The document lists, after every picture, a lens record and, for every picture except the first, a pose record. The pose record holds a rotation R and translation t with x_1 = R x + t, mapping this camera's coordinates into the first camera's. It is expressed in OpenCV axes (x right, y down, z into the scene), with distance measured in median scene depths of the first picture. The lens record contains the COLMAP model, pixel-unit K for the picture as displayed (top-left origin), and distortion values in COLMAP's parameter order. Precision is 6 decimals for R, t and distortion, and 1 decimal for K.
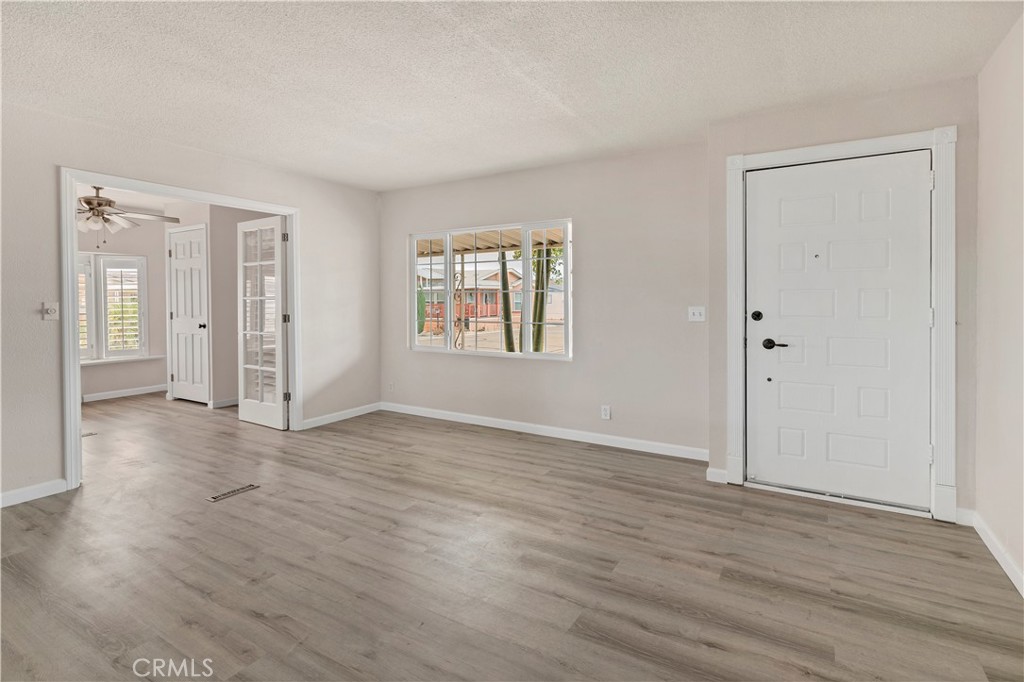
lens RADIAL K [[471.7, 0, 514.5], [0, 471.7, 304.7], [0, 0, 1]] dist [0.000968, 0.000077]
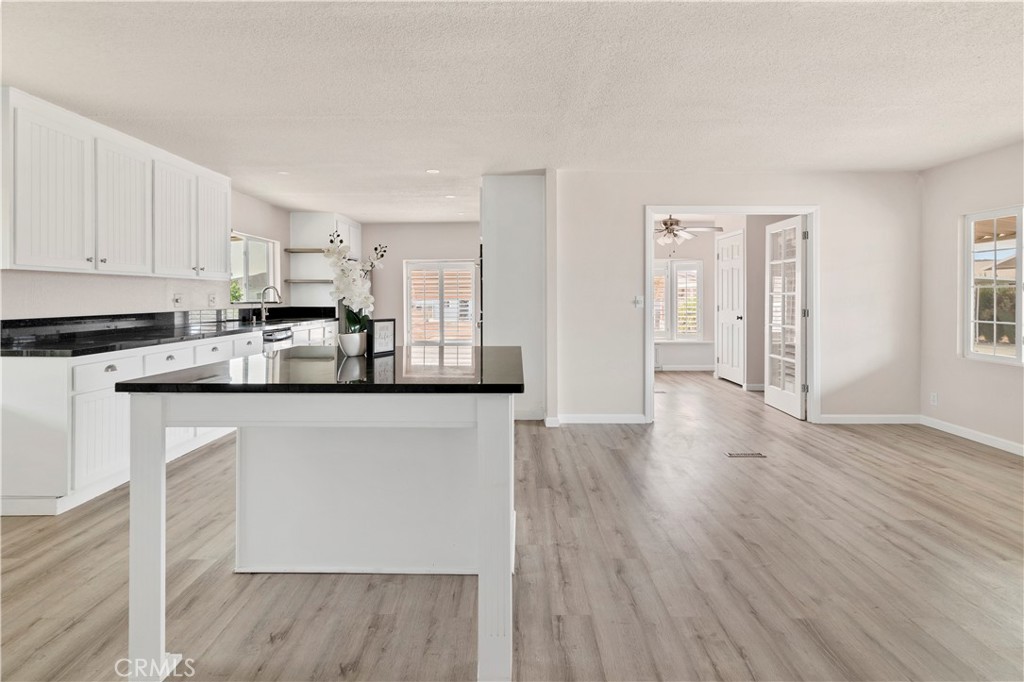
lens RADIAL K [[510.4, 0, 510.9], [0, 510.4, 295.9], [0, 0, 1]] dist [0.002278, 0.000196]
pose [[0.490995, 0.004508, -0.871151, 0.179893], [-0.014126, 0.999896, -0.002787, 0.003234], [0.871048, 0.013674, 0.491007, -0.121571]]
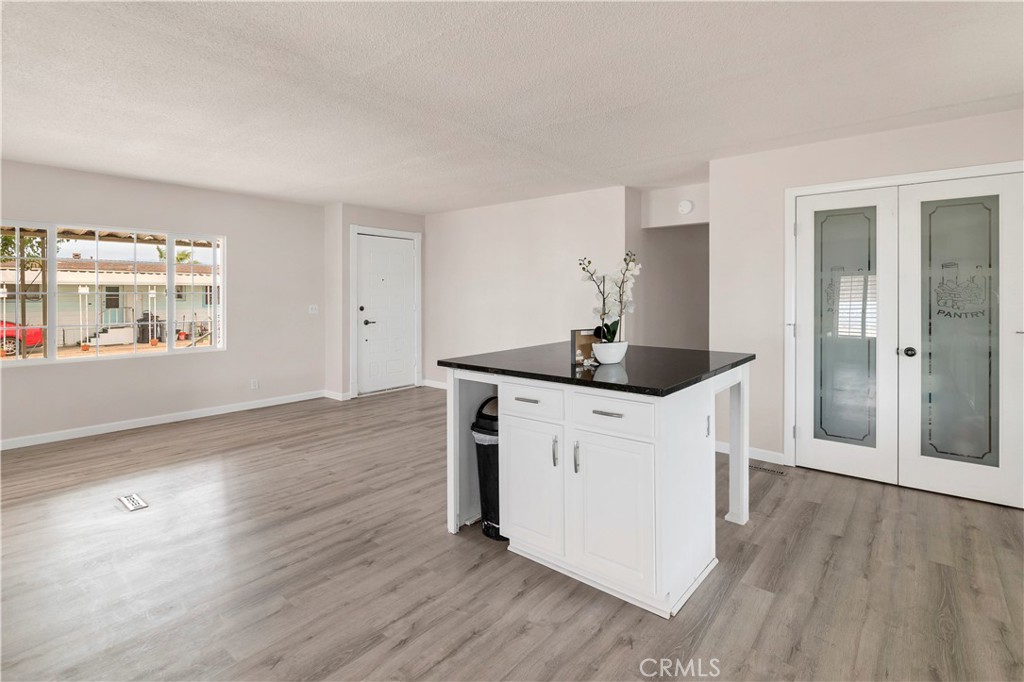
lens RADIAL K [[491.7, 0, 517.3], [0, 491.7, 304.7], [0, 0, 1]] dist [0.001039, 0.000293]
pose [[0.154078, -0.017542, 0.987903, -1.145738], [0.011560, 0.999806, 0.015950, -0.014380], [-0.987991, 0.008963, 0.154251, 0.046315]]
